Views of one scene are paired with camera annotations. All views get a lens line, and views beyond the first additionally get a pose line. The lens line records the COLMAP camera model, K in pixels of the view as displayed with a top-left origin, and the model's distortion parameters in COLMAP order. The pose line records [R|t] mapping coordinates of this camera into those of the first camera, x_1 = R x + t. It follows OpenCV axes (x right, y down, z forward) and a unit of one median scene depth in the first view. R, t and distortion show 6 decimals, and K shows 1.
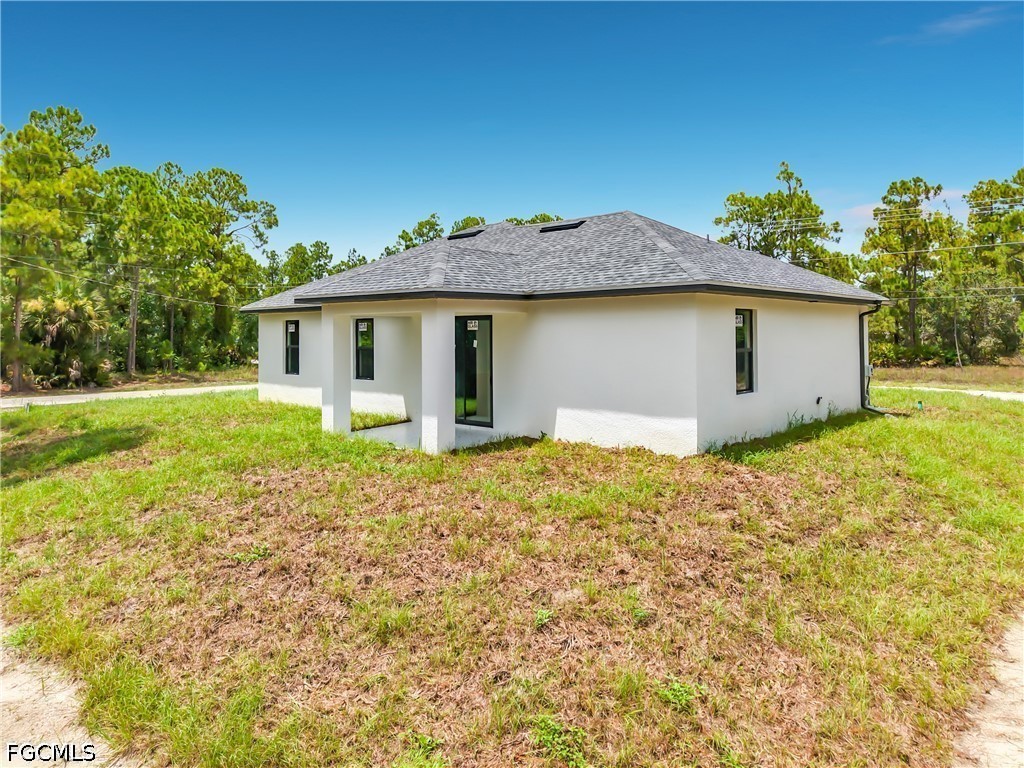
lens RADIAL K [[706.7, 0, 512.0], [0, 706.7, 384.0], [0, 0, 1]] dist [0.004904, -0.000279]
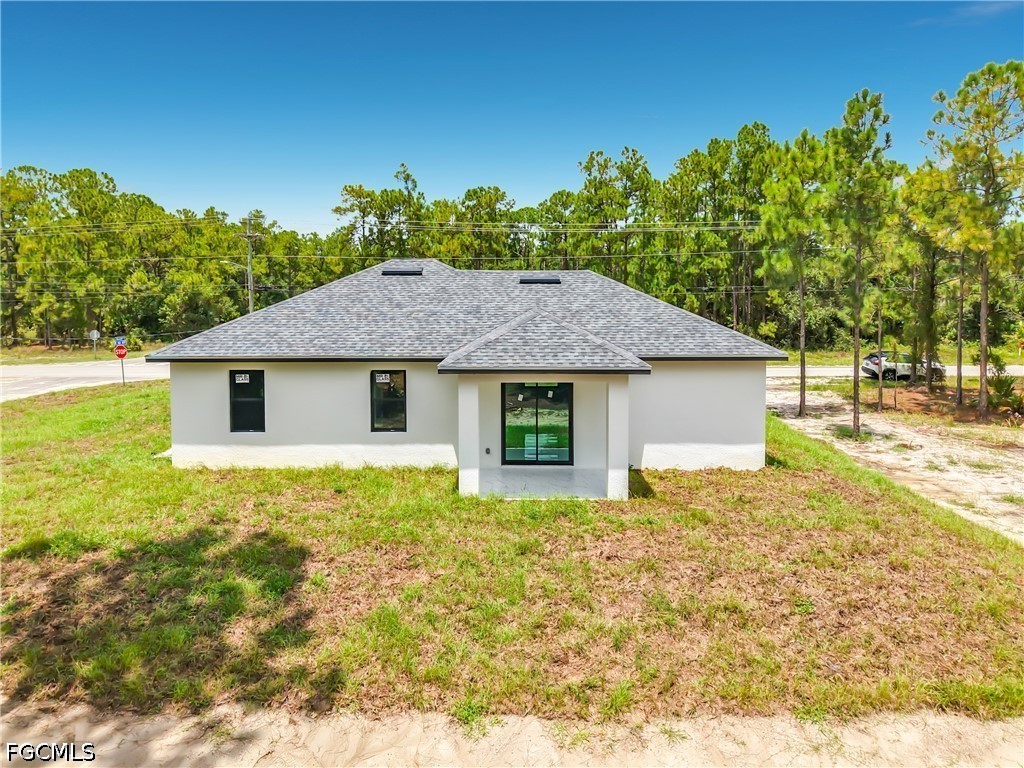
lens RADIAL K [[719.2, 0, 512.0], [0, 719.2, 384.0], [0, 0, 1]] dist [0.012768, -0.001298]
pose [[0.731473, -0.084834, 0.676573, -0.784411], [0.043115, 0.995999, 0.078272, -0.149484], [-0.680506, -0.028084, 0.732204, 0.157987]]
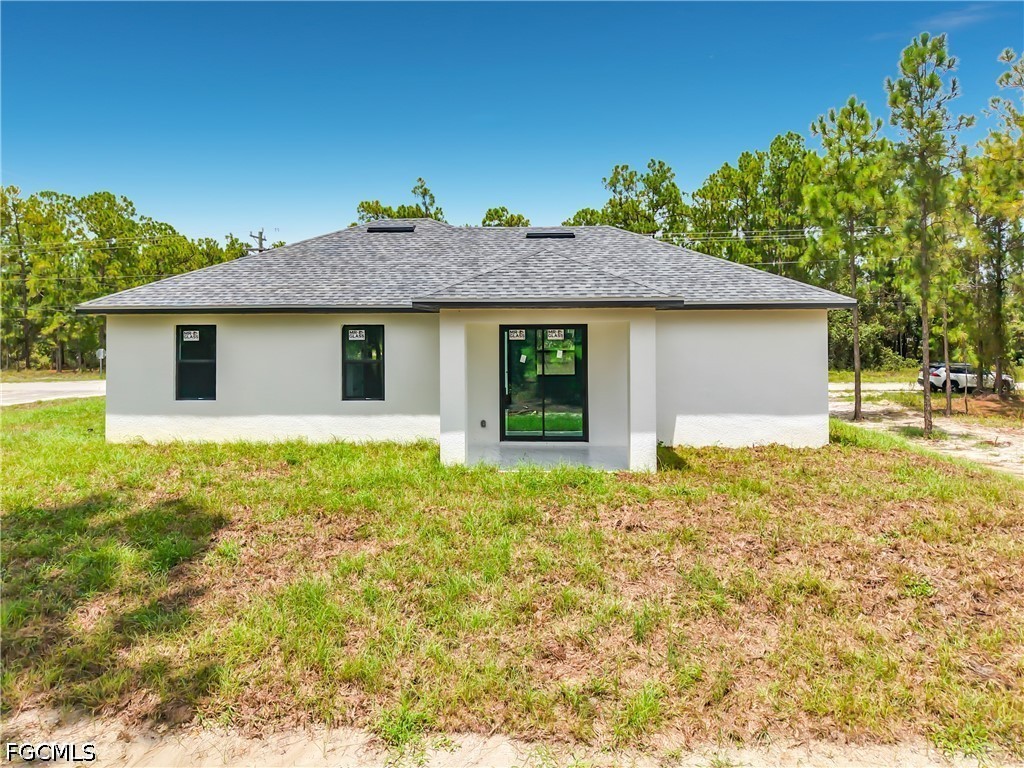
lens RADIAL K [[719.0, 0, 510.3], [0, 719.0, 379.9], [0, 0, 1]] dist [0.010302, -0.002428]
pose [[0.760138, -0.037029, 0.648705, -0.639345], [0.044684, 0.998990, 0.004665, -0.027228], [-0.648223, 0.025441, 0.761025, 0.272209]]
